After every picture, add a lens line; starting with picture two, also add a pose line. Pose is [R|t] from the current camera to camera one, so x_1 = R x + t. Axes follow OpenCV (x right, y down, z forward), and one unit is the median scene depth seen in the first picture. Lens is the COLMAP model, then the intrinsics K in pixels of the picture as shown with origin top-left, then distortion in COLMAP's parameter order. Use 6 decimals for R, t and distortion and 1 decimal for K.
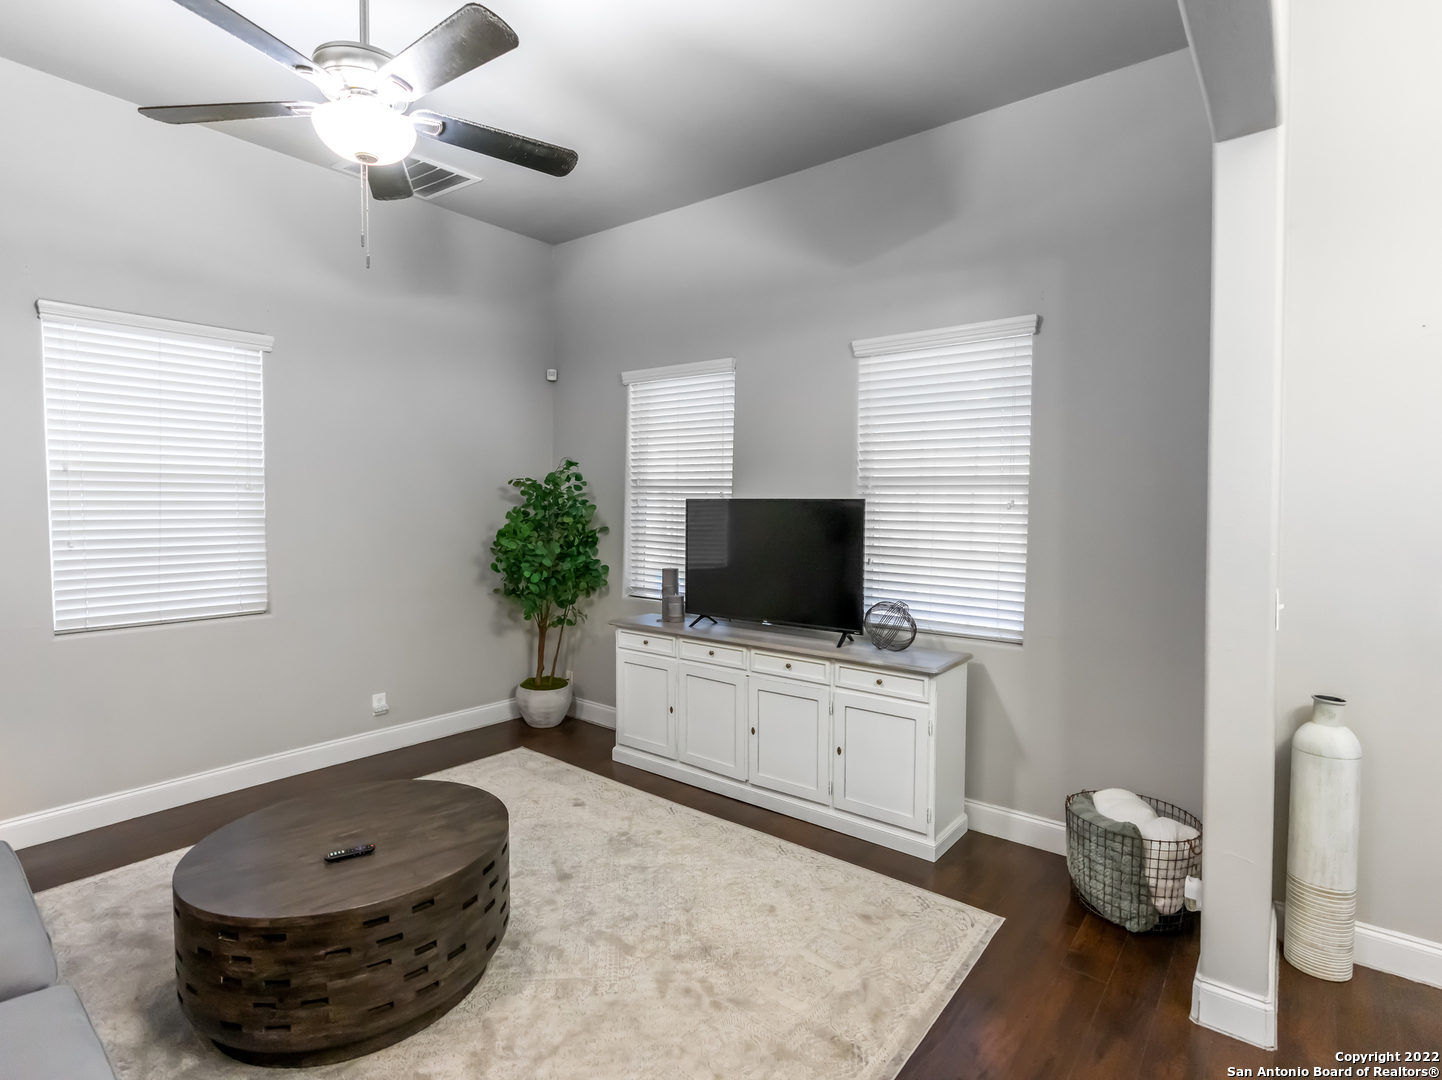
lens RADIAL K [[744.3, 0, 721.7], [0, 744.3, 529.9], [0, 0, 1]] dist [-0.001465, 0.000082]
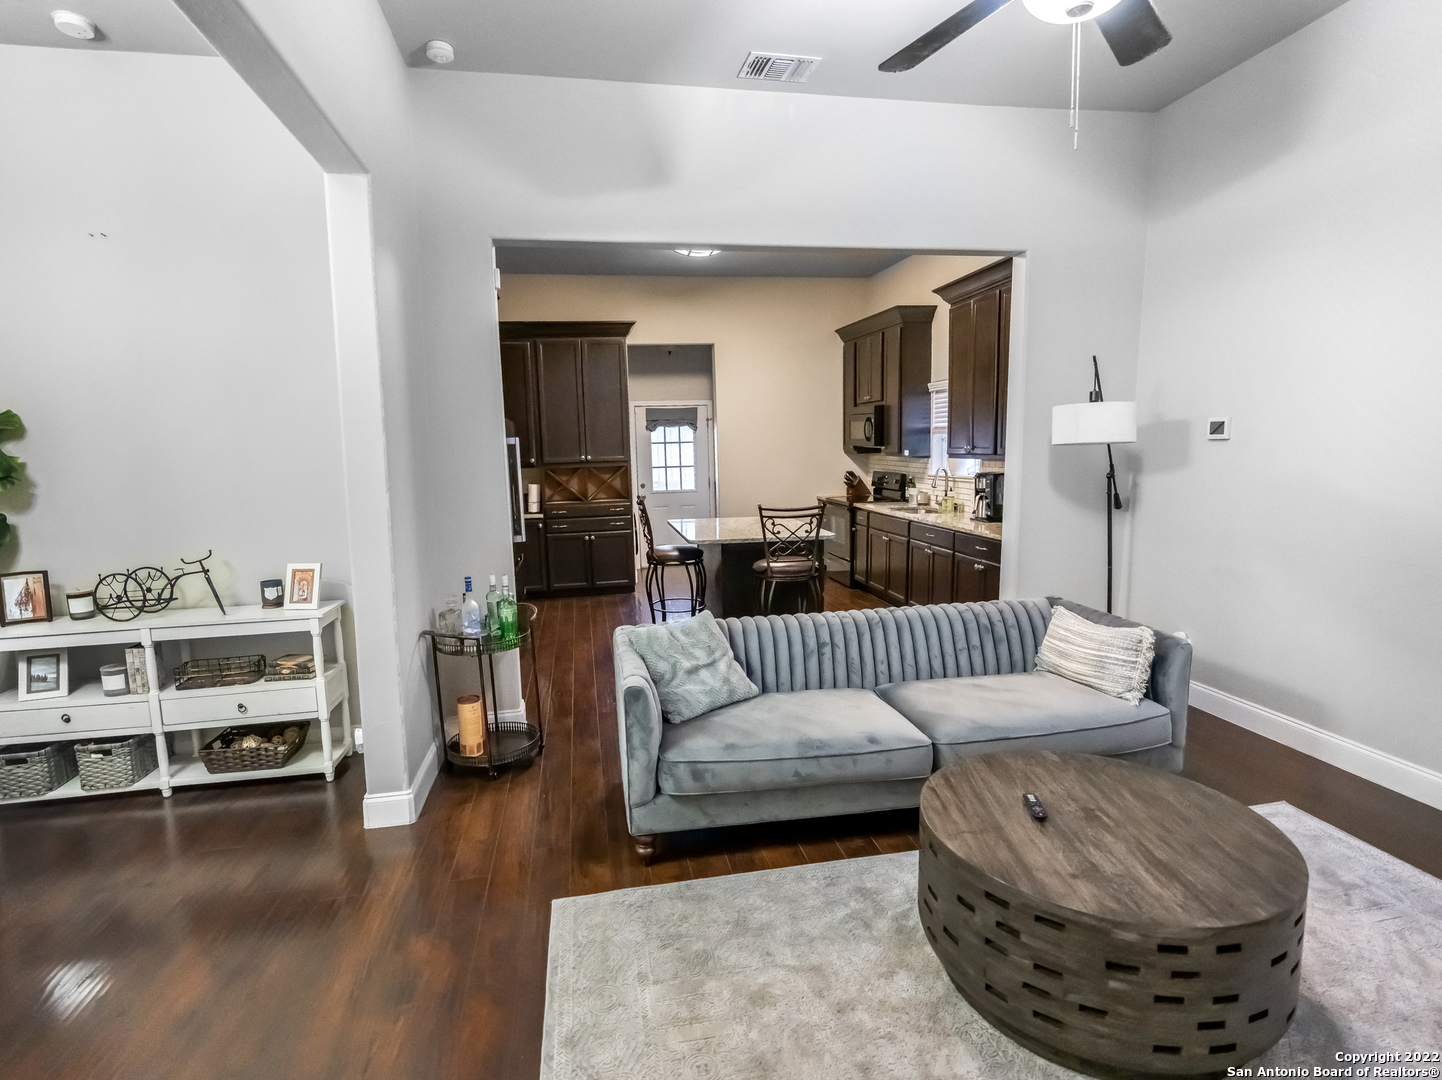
lens RADIAL K [[744.3, 0, 721.7], [0, 744.3, 529.9], [0, 0, 1]] dist [-0.001465, 0.000082]
pose [[-0.650407, 0.091678, -0.754033, 0.302260], [-0.015908, 0.990828, 0.134191, -0.023788], [0.759419, 0.099274, -0.642983, 0.871135]]
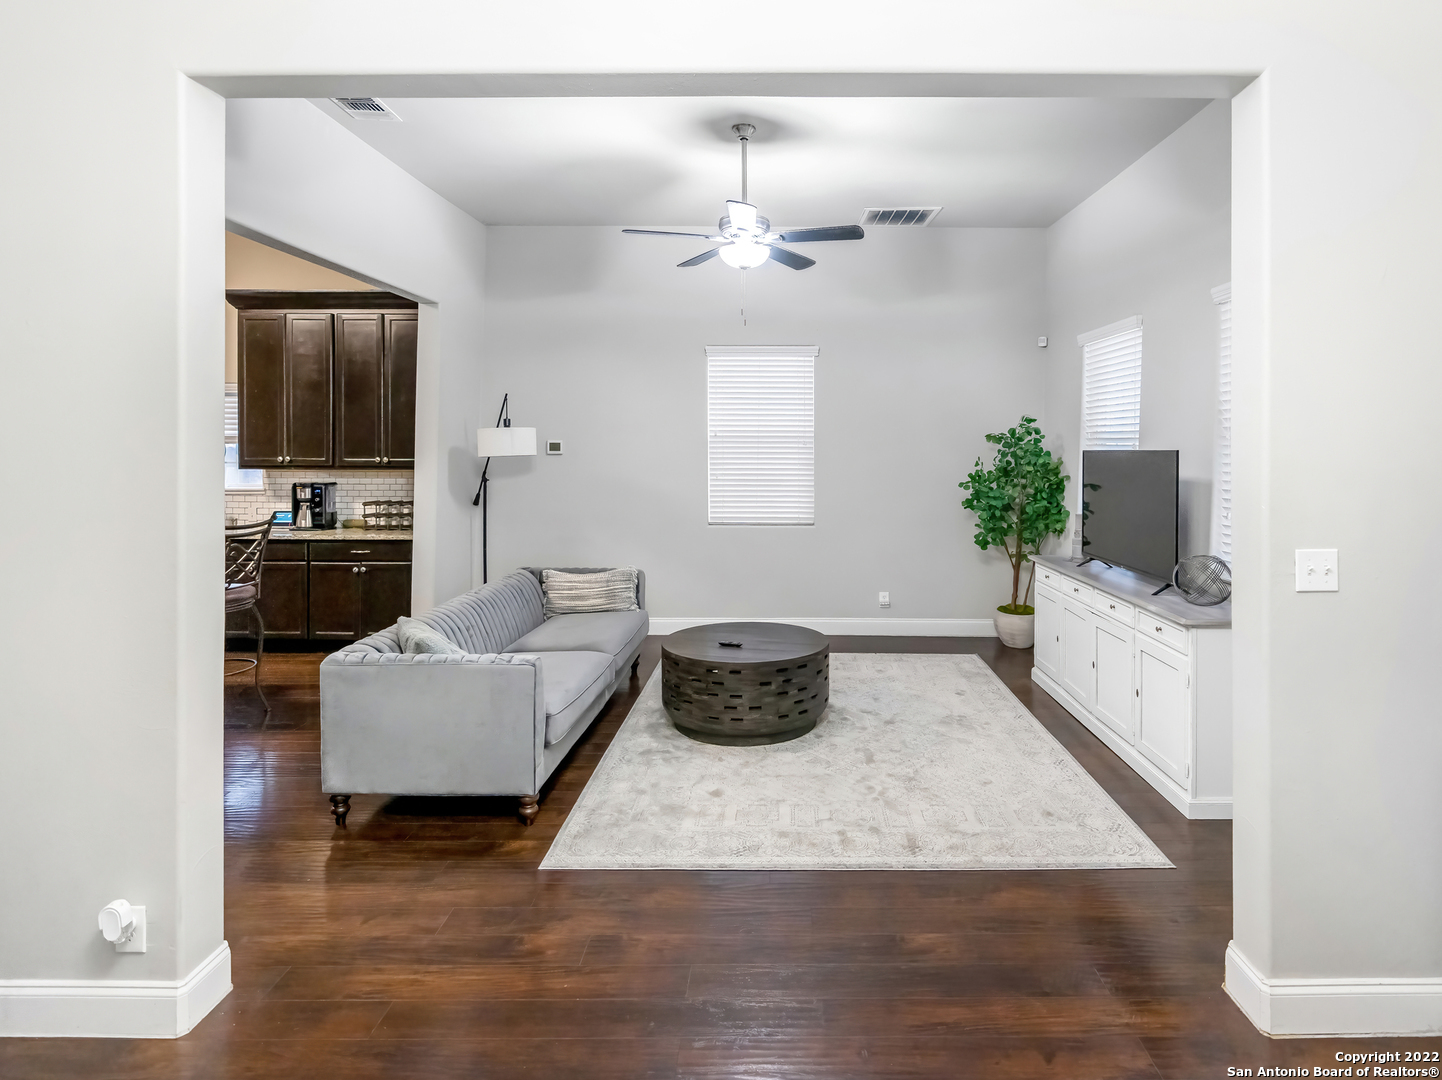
lens RADIAL K [[771.8, 0, 774.4], [0, 771.8, 455.6], [0, 0, 1]] dist [-0.003142, -0.000216]
pose [[0.620438, 0.002664, -0.784251, 0.720981], [-0.031417, 0.999276, -0.021460, 0.006732], [0.783626, 0.037954, 0.620072, -0.074890]]
